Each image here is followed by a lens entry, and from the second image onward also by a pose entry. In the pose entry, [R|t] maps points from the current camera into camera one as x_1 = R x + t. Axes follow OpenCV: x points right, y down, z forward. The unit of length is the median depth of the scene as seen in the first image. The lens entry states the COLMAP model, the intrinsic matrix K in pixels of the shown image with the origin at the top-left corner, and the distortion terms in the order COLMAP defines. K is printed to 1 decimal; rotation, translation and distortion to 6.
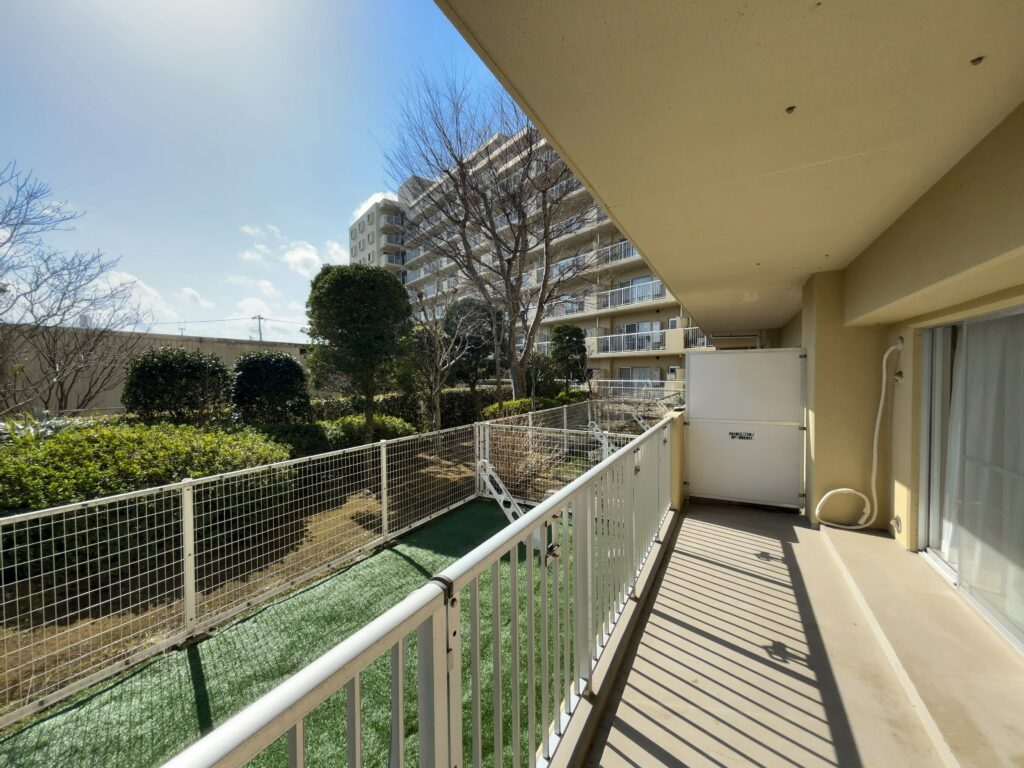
lens RADIAL K [[411.3, 0, 514.1], [0, 411.3, 387.4], [0, 0, 1]] dist [0.000370, 0.000180]
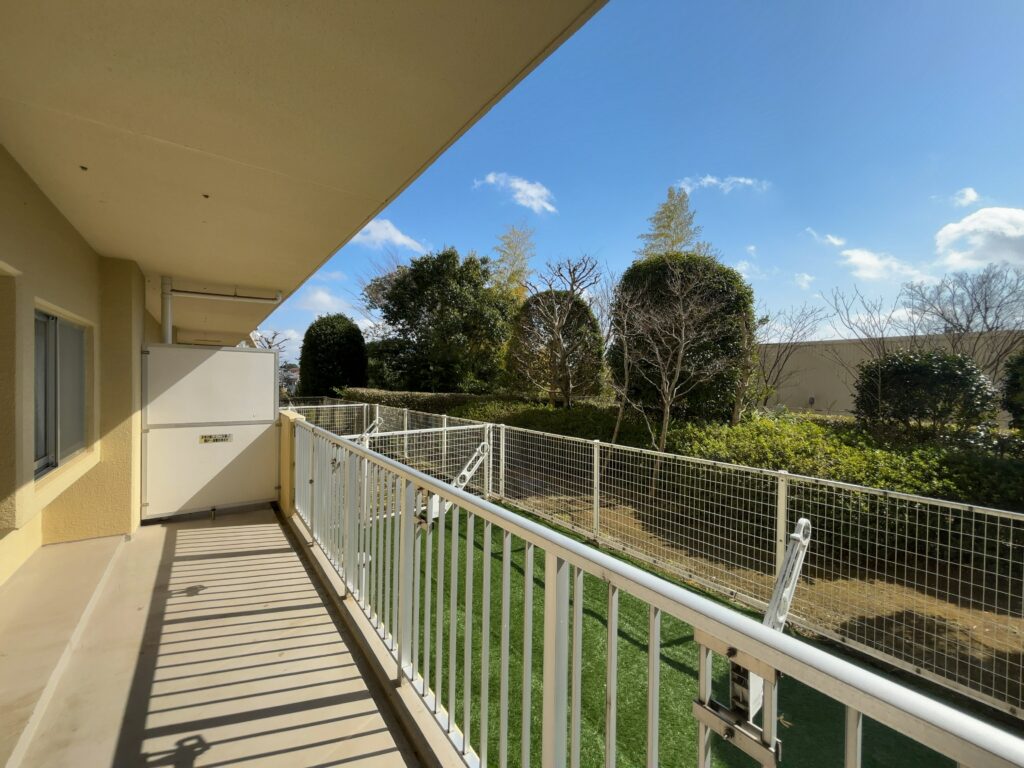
lens RADIAL K [[411.3, 0, 514.4], [0, 411.3, 380.0], [0, 0, 1]] dist [0.000370, 0.000180]
pose [[-0.405373, 0.028350, -0.913711, 0.729259], [-0.025146, 0.998795, 0.042146, -0.064296], [0.913805, 0.040061, -0.404172, 1.247314]]
